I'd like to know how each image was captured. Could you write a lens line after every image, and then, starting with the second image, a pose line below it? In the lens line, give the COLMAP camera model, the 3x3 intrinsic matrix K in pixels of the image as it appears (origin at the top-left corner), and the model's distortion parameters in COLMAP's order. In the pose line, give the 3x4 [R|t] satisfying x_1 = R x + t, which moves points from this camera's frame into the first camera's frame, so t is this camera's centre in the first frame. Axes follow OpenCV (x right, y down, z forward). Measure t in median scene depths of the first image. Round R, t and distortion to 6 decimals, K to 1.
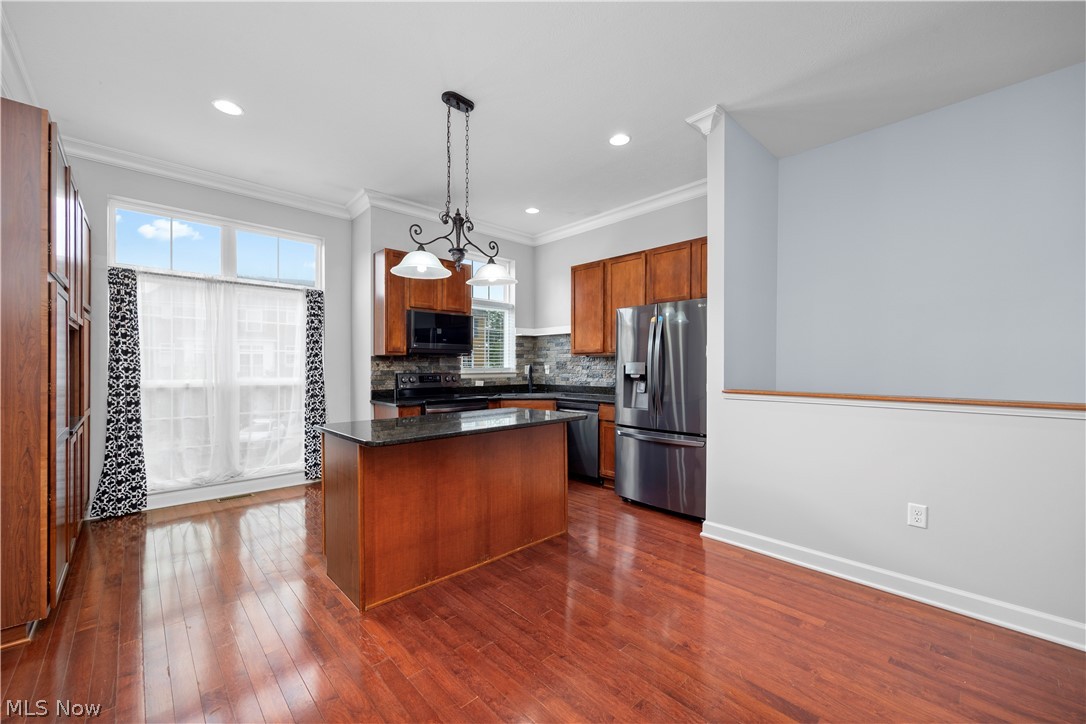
lens RADIAL K [[433.7, 0, 542.3], [0, 433.7, 369.0], [0, 0, 1]] dist [0.000343, -0.001012]
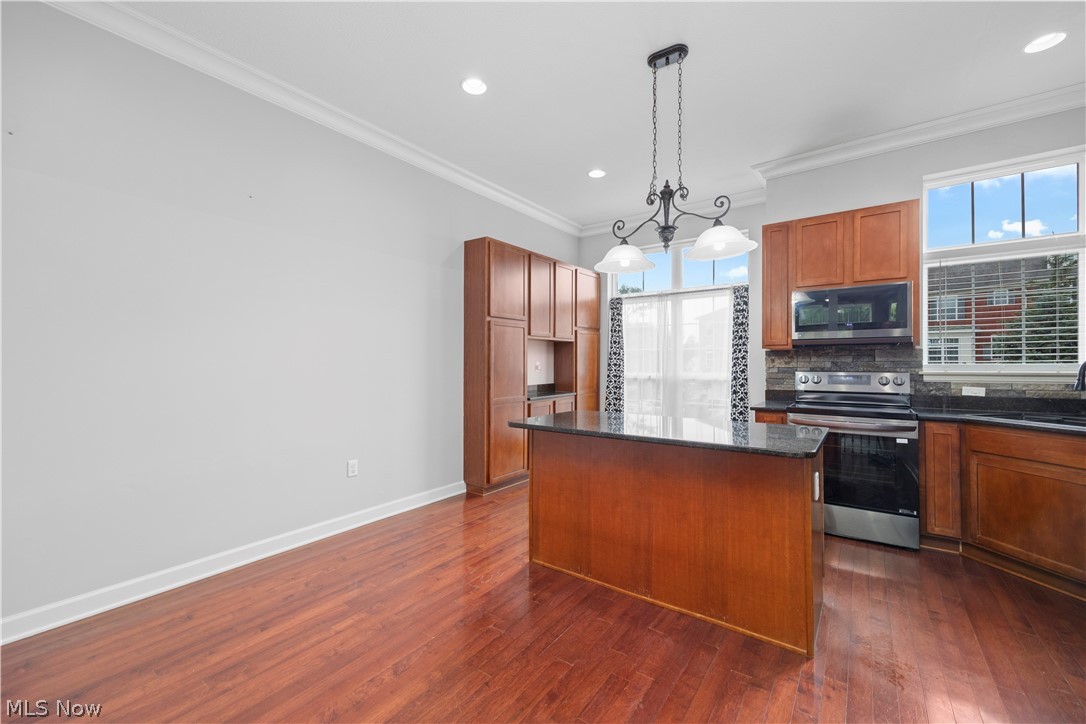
lens RADIAL K [[433.7, 0, 532.0], [0, 433.7, 358.6], [0, 0, 1]] dist [0.000343, -0.001012]
pose [[0.165680, -0.009819, -0.986131, 0.414009], [-0.003648, 0.999937, -0.010570, -0.002935], [0.986173, 0.005349, 0.165634, 0.404961]]
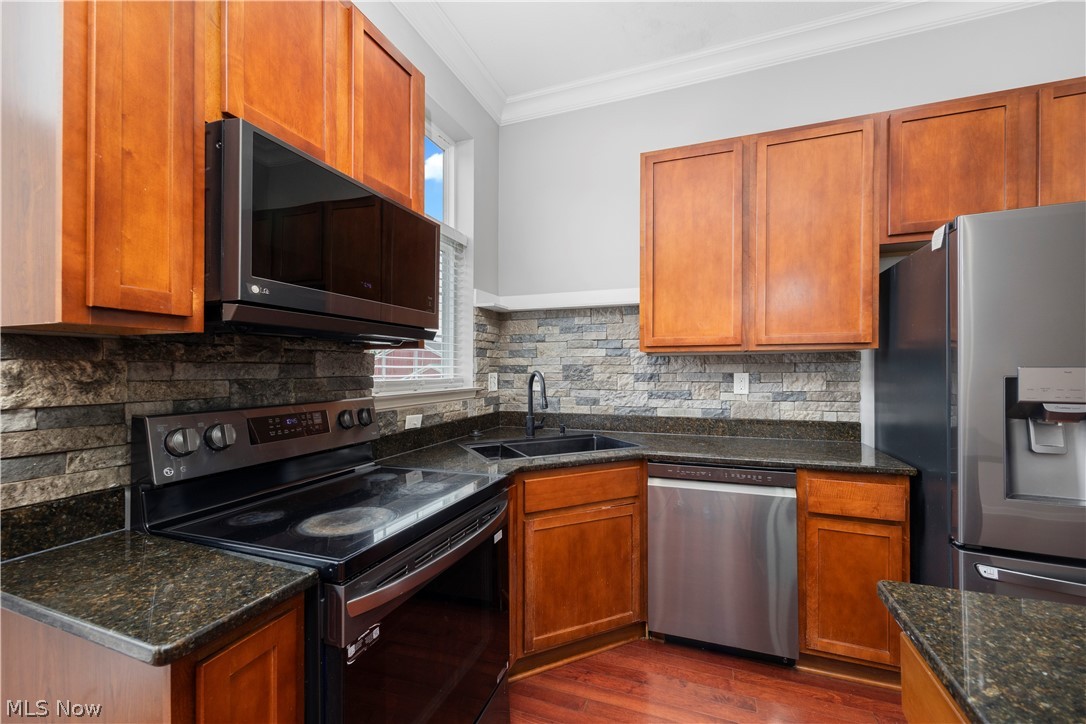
lens RADIAL K [[442.2, 0, 544.5], [0, 442.2, 368.7], [0, 0, 1]] dist [0.012088, -0.000514]
pose [[0.899452, 0.000052, 0.437020, -0.266385], [0.003836, 0.999961, -0.008014, -0.011941], [-0.437003, 0.008884, 0.899416, 0.752368]]
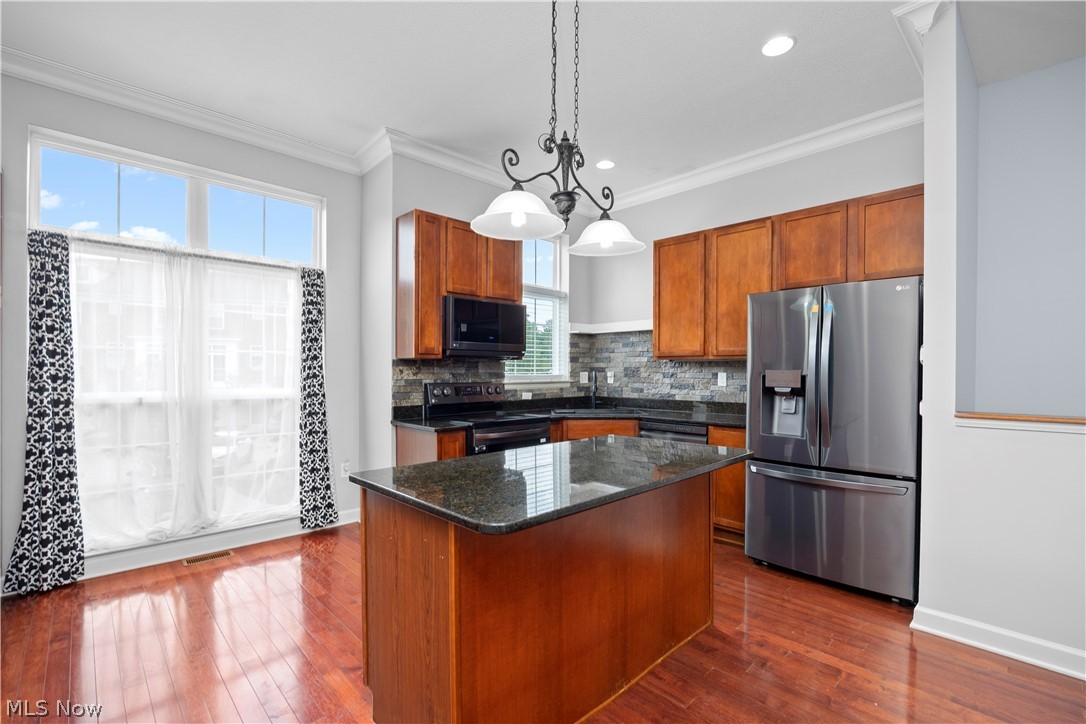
lens RADIAL K [[487.4, 0, 544.5], [0, 487.4, 375.2], [0, 0, 1]] dist [-0.017533, -0.000133]
pose [[0.999891, 0.003102, 0.014463, -0.159322], [-0.003161, 0.999987, 0.004092, -0.007921], [-0.014450, -0.004137, 0.999887, 0.191733]]
